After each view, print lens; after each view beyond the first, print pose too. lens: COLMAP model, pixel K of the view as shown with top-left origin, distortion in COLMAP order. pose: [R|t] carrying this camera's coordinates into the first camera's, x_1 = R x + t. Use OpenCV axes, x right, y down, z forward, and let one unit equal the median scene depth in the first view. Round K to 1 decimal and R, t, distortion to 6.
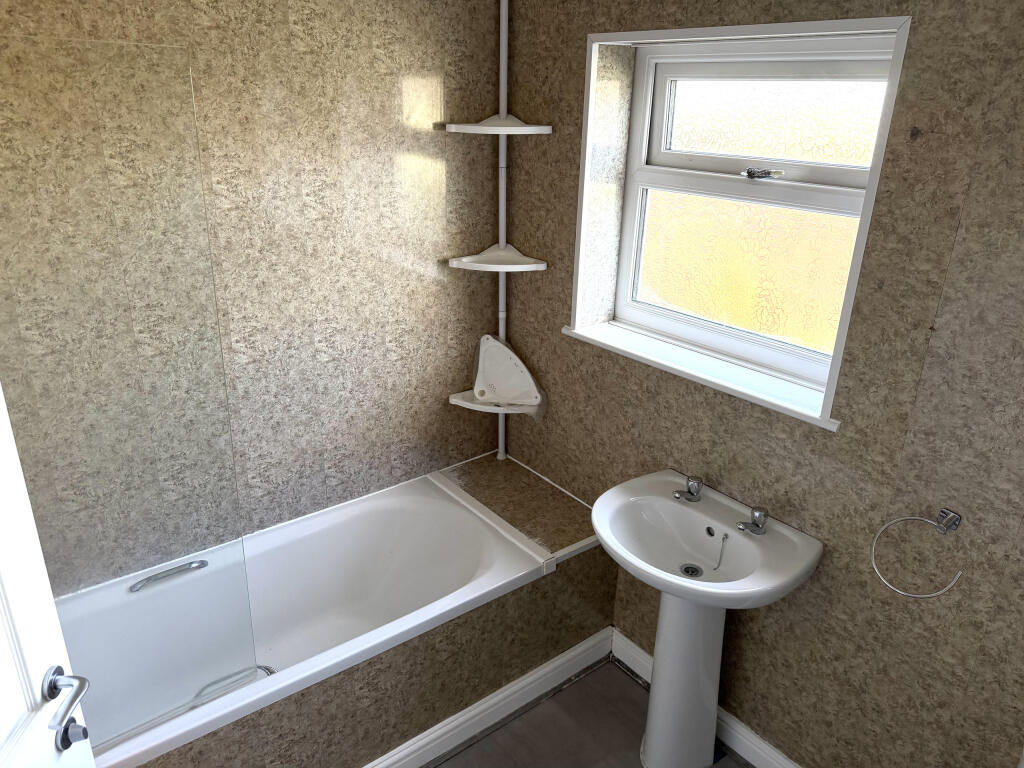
lens RADIAL K [[722.6, 0, 508.0], [0, 722.6, 379.1], [0, 0, 1]] dist [0.041549, -0.022891]
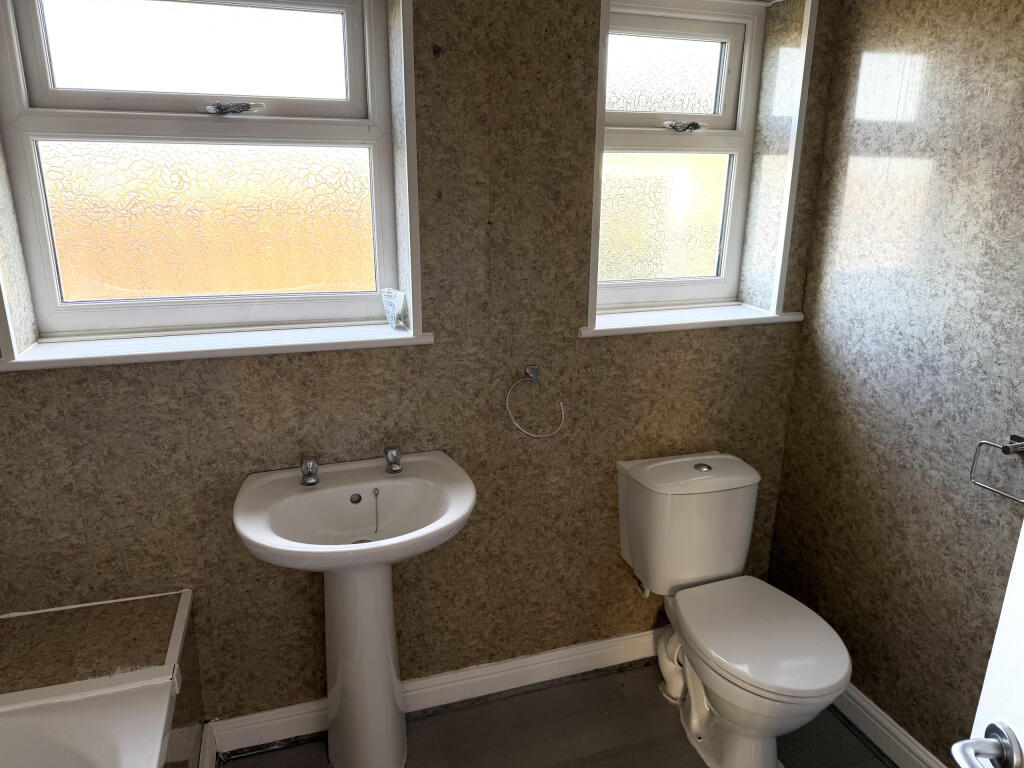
lens RADIAL K [[722.6, 0, 511.1], [0, 722.6, 389.5], [0, 0, 1]] dist [0.041549, -0.022891]
pose [[0.343111, -0.301440, 0.889611, -0.471799], [0.336625, 0.923657, 0.183145, -0.018844], [-0.876903, 0.236626, 0.418389, 0.473455]]
